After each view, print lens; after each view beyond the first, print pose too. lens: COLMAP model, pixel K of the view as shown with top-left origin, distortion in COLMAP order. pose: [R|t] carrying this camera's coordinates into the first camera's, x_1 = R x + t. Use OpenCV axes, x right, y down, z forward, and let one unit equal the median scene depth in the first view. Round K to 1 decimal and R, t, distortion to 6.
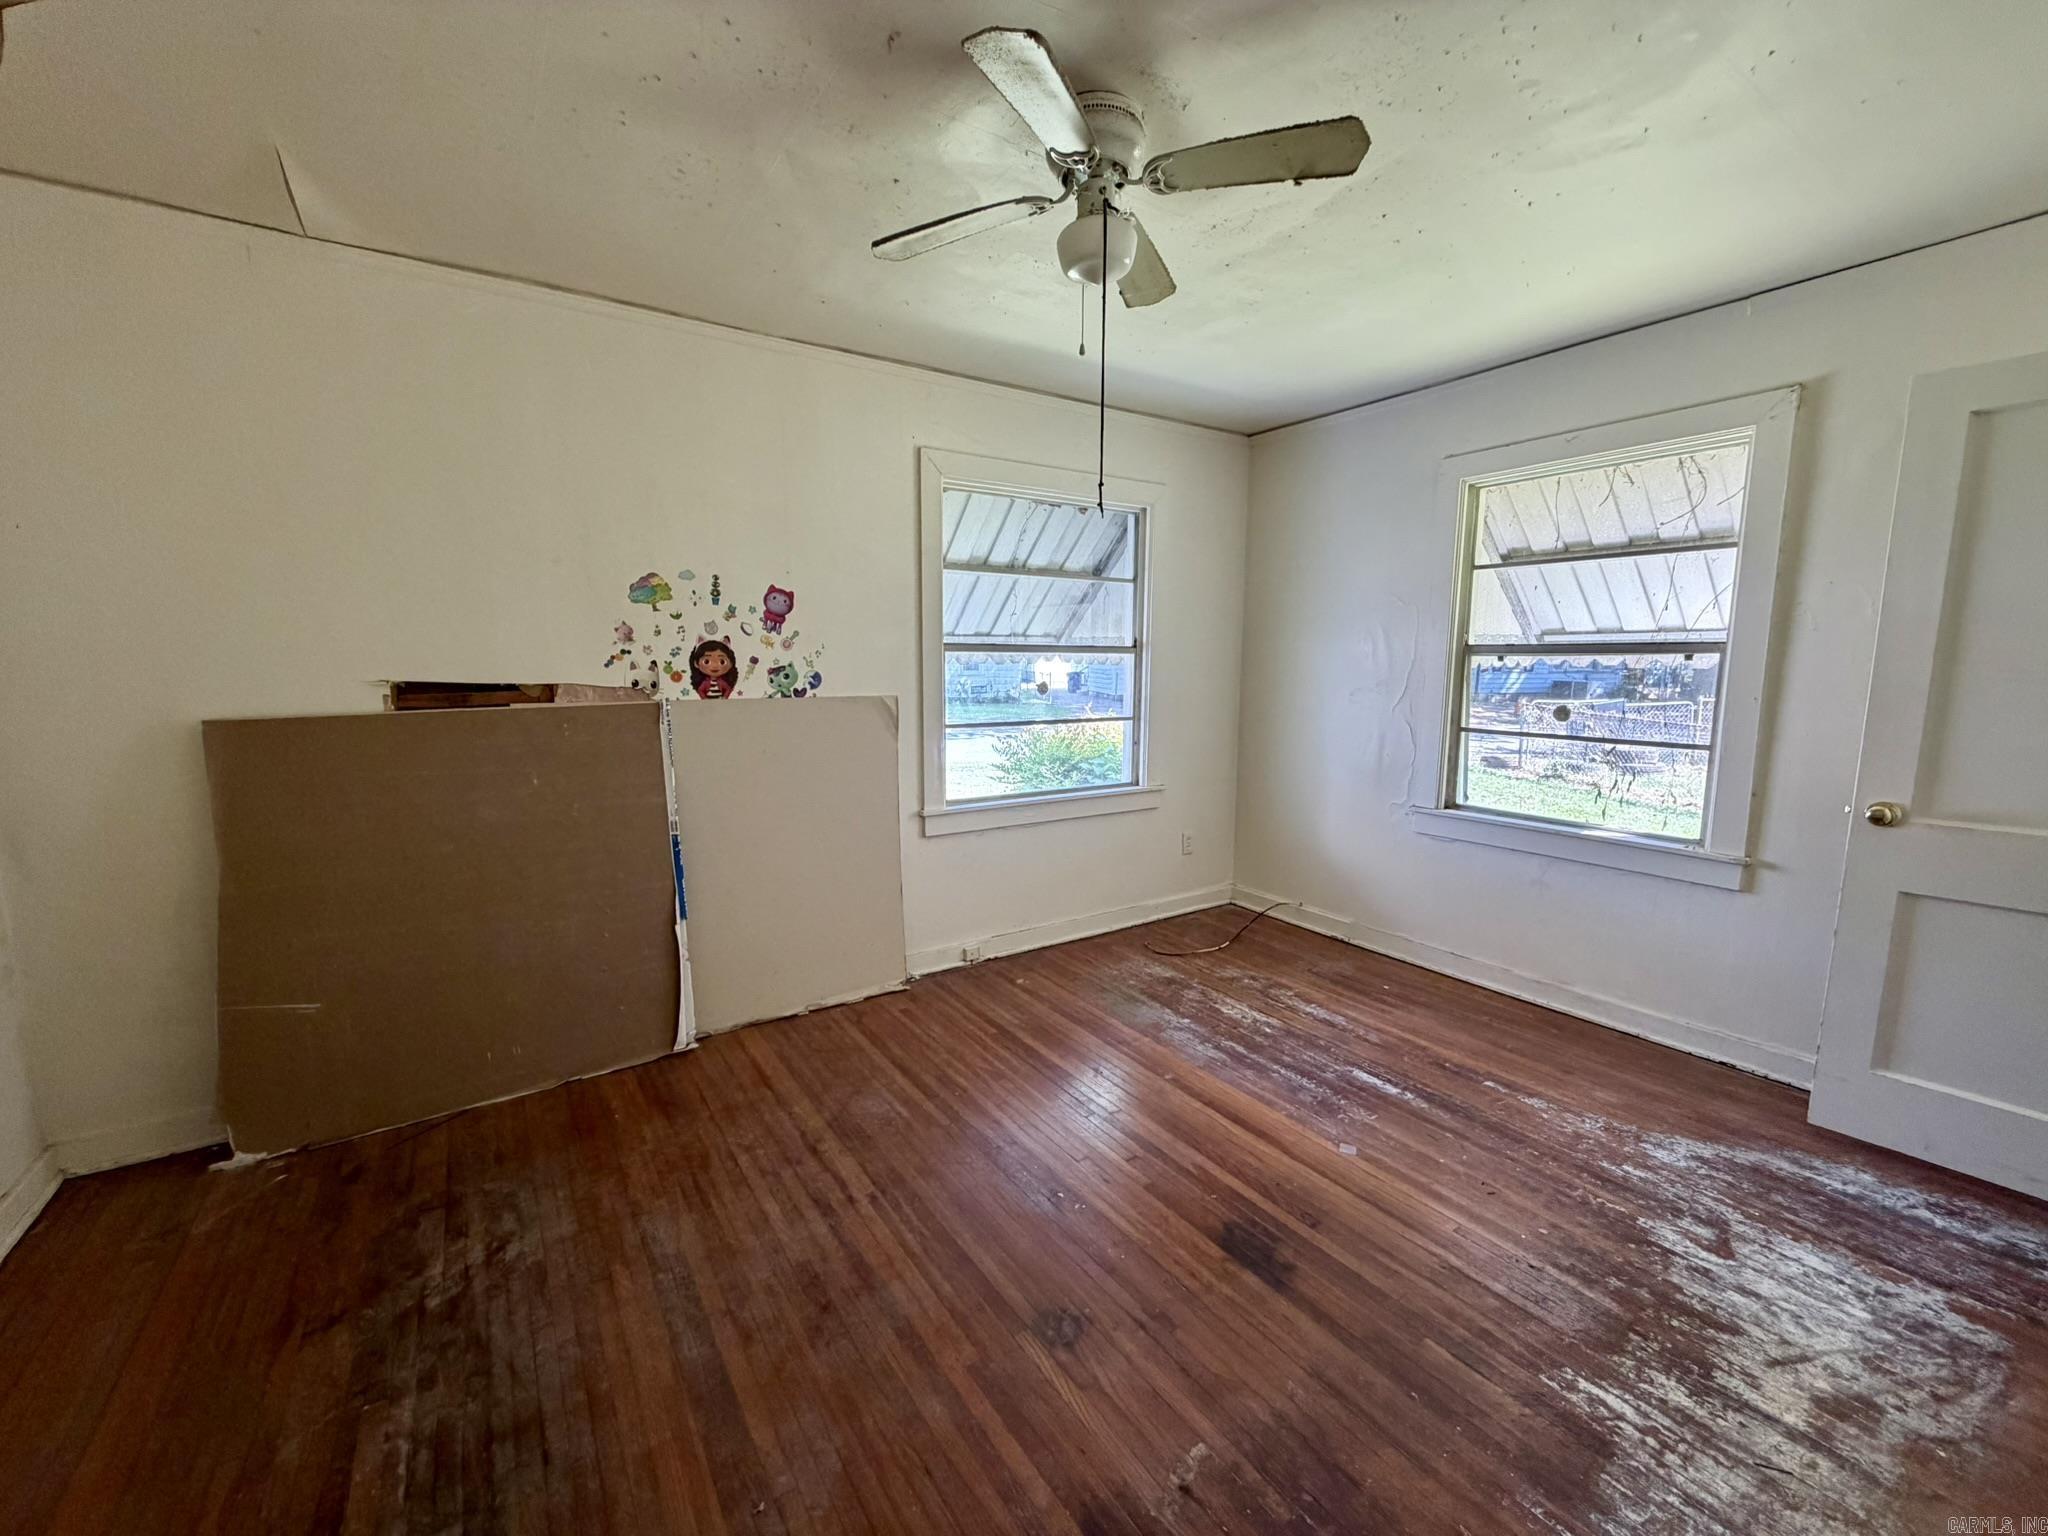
lens RADIAL K [[813.8, 0, 1017.3], [0, 813.8, 767.5], [0, 0, 1]] dist [0.001911, 0.000552]
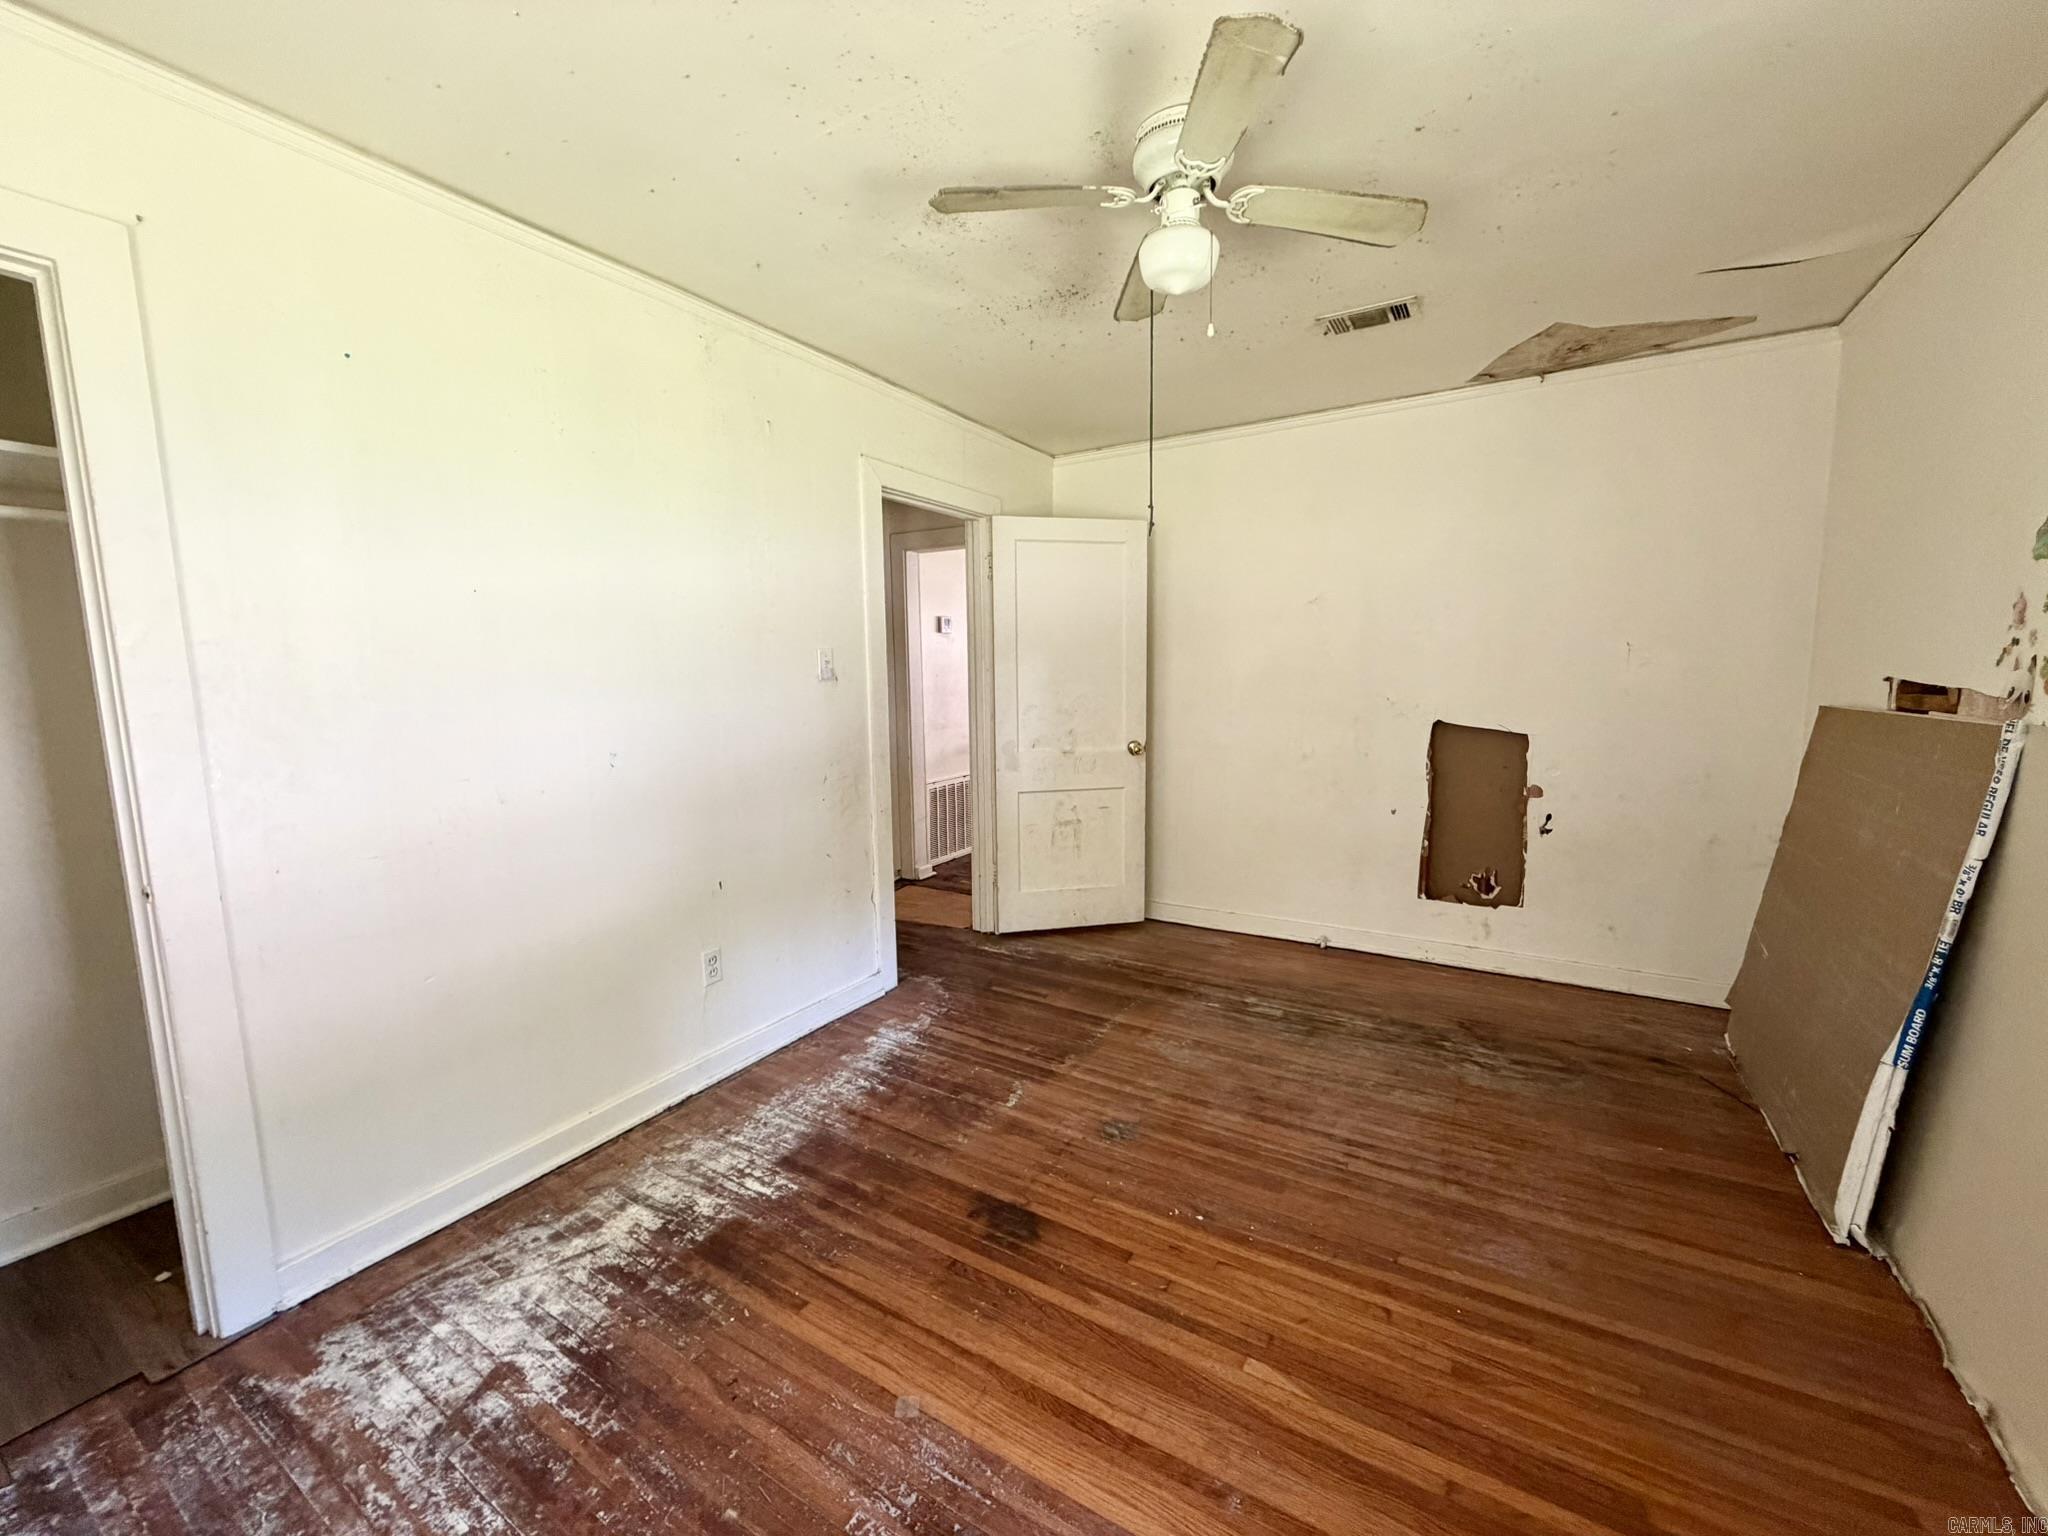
lens RADIAL K [[813.8, 0, 1017.3], [0, 813.8, 767.5], [0, 0, 1]] dist [0.001911, 0.000552]
pose [[-0.905862, 0.065162, -0.418531, 0.716395], [-0.043544, 0.968535, 0.245039, -0.254432], [0.421329, 0.240196, -0.874522, 1.879456]]
